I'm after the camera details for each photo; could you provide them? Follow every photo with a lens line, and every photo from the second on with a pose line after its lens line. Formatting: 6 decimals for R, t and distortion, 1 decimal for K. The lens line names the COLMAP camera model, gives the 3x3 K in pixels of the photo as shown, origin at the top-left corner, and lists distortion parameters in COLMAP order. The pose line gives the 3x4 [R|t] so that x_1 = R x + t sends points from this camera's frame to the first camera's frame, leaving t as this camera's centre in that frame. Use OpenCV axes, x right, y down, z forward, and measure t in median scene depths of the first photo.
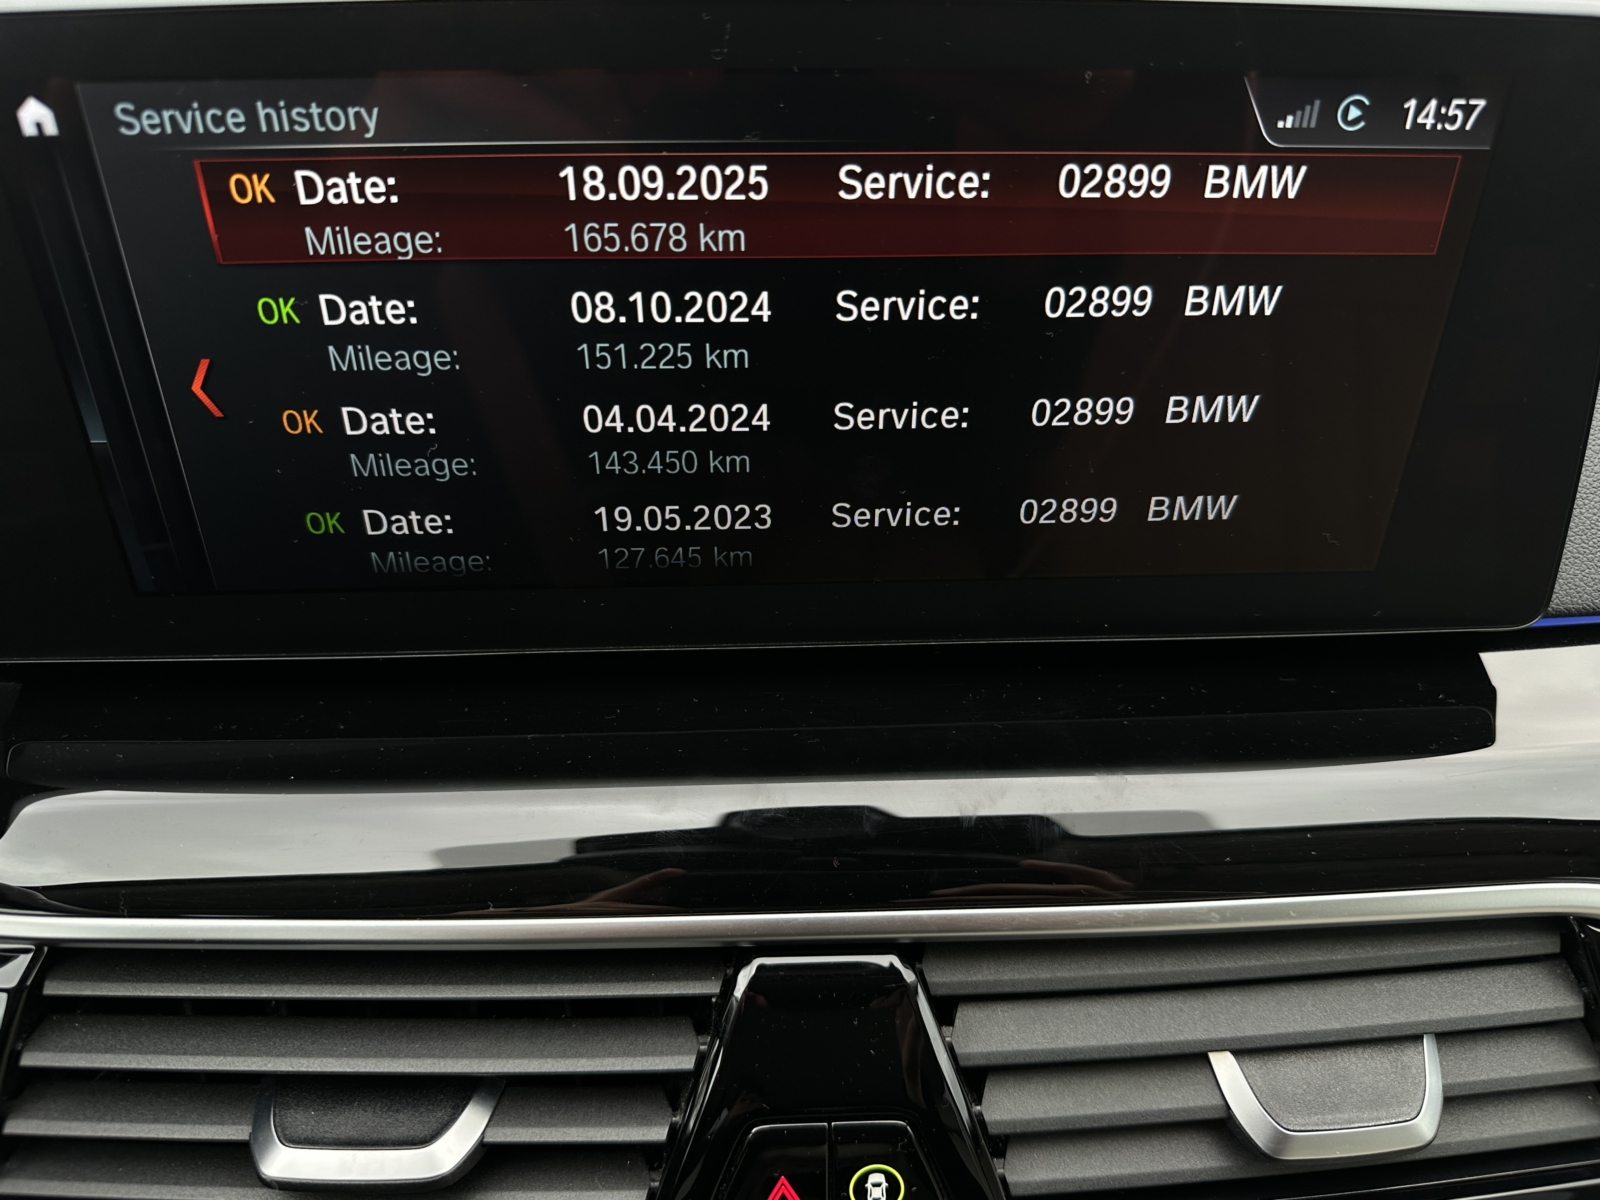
lens RADIAL K [[1120.6, 0, 803.0], [0, 1120.6, 597.2], [0, 0, 1]] dist [-0.035730, -0.001369]
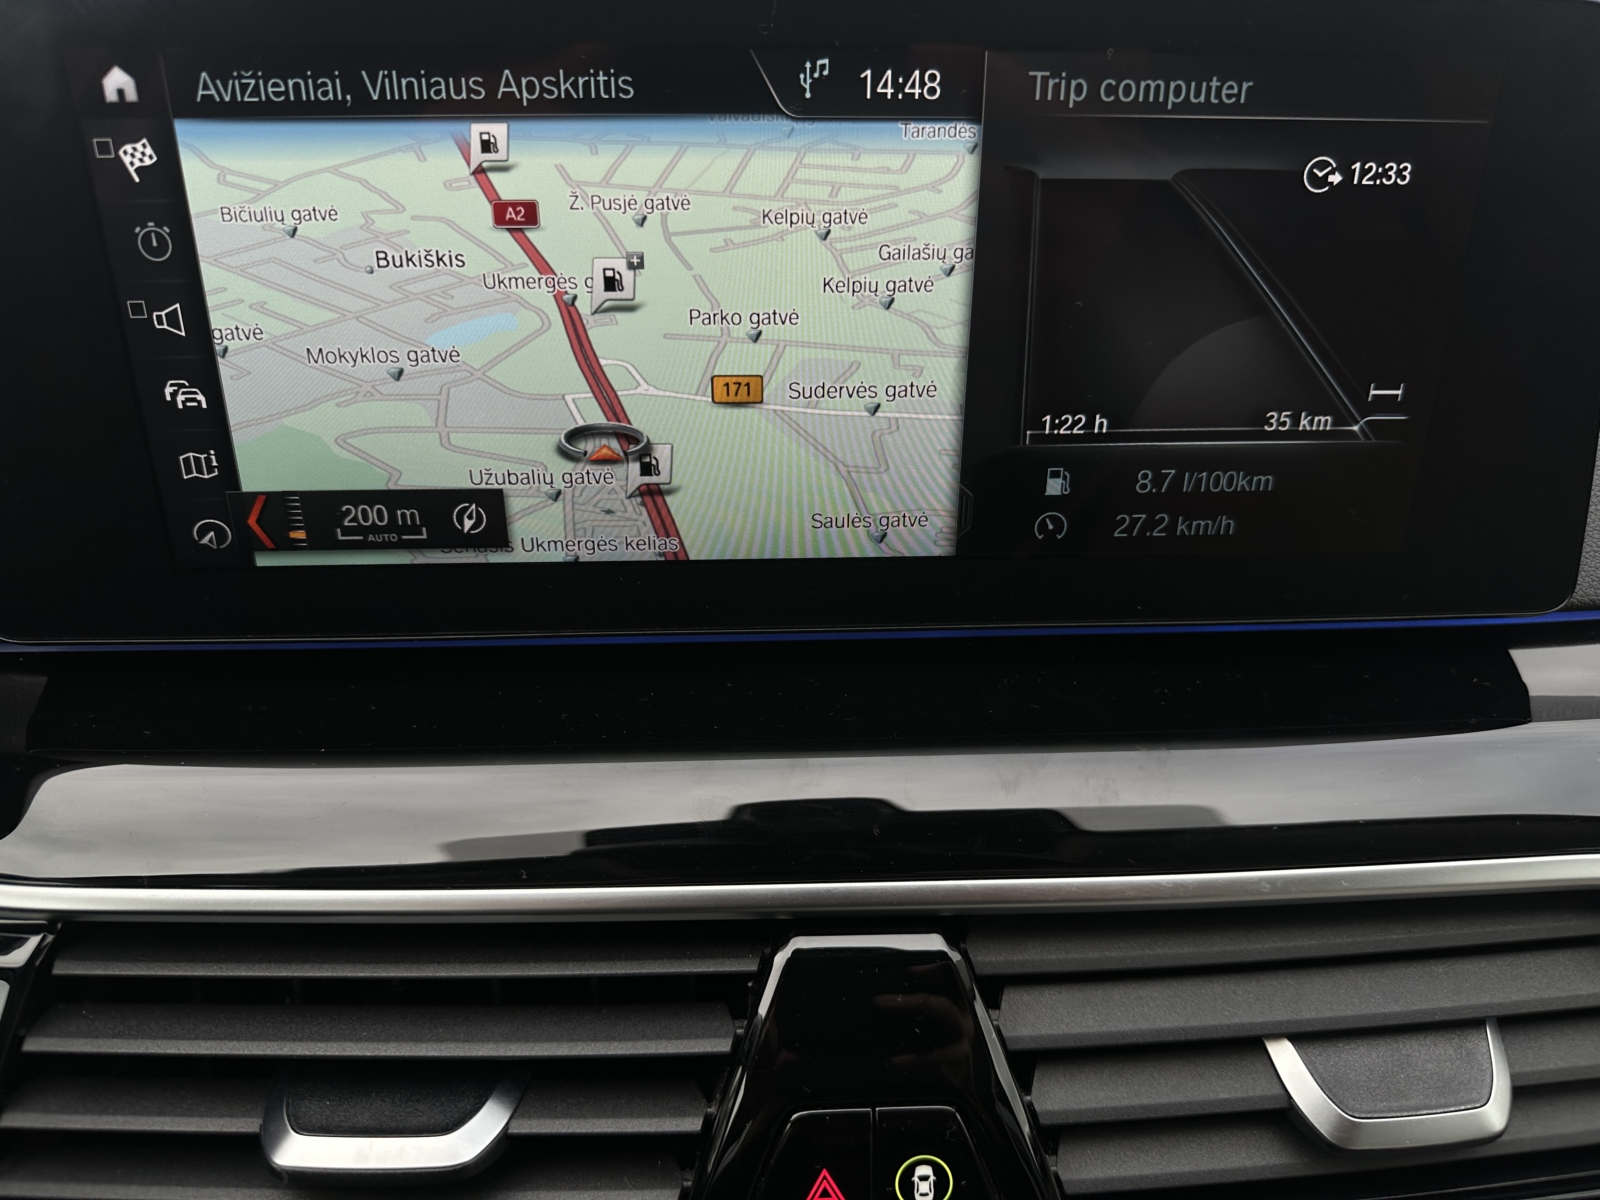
lens RADIAL K [[1120.6, 0, 805.1], [0, 1120.6, 616.5], [0, 0, 1]] dist [-0.035730, -0.001369]
pose [[0.999978, -0.003709, 0.005435, -0.037881], [0.004332, 0.992817, -0.119565, 0.166612], [-0.004953, 0.119586, 0.992812, 0.005721]]
